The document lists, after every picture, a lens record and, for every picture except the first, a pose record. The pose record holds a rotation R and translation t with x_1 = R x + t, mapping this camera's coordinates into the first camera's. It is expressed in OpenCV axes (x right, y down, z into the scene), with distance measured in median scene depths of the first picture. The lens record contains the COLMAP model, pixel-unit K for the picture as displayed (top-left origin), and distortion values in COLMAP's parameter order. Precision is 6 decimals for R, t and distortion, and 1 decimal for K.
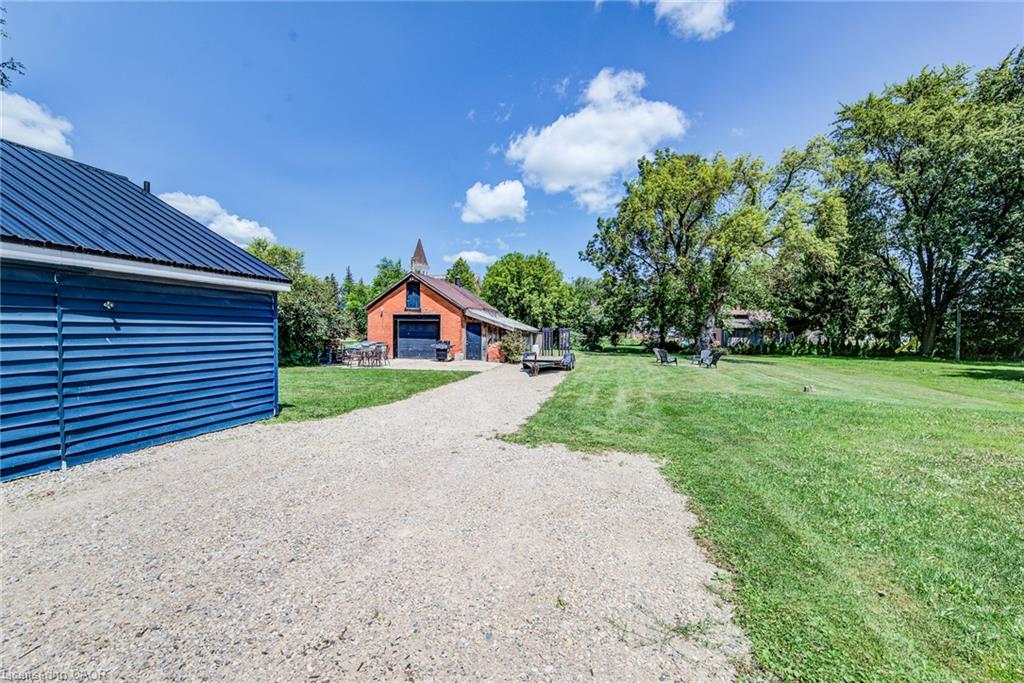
lens RADIAL K [[397.3, 0, 515.8], [0, 397.3, 342.2], [0, 0, 1]] dist [0.000437, -0.000229]
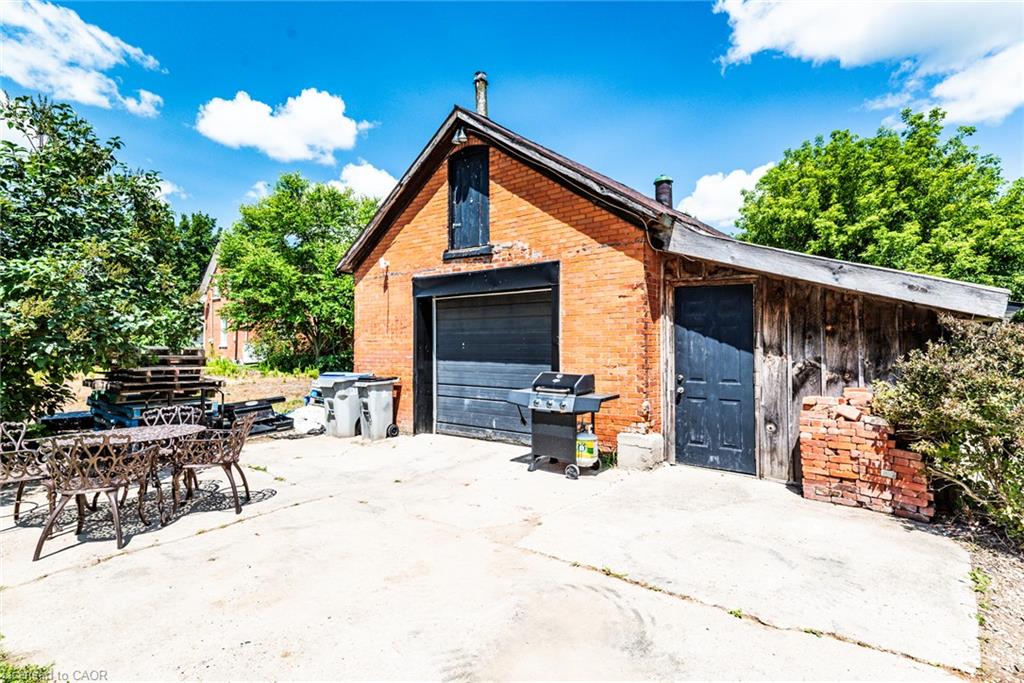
lens RADIAL K [[526.7, 0, 512.0], [0, 526.7, 341.5], [0, 0, 1]] dist [0.001514, 0.000006]
pose [[0.893032, -0.014873, -0.449748, -0.075160], [-0.008978, 0.998666, -0.050853, -0.006168], [0.449904, 0.049451, 0.891707, 0.702331]]
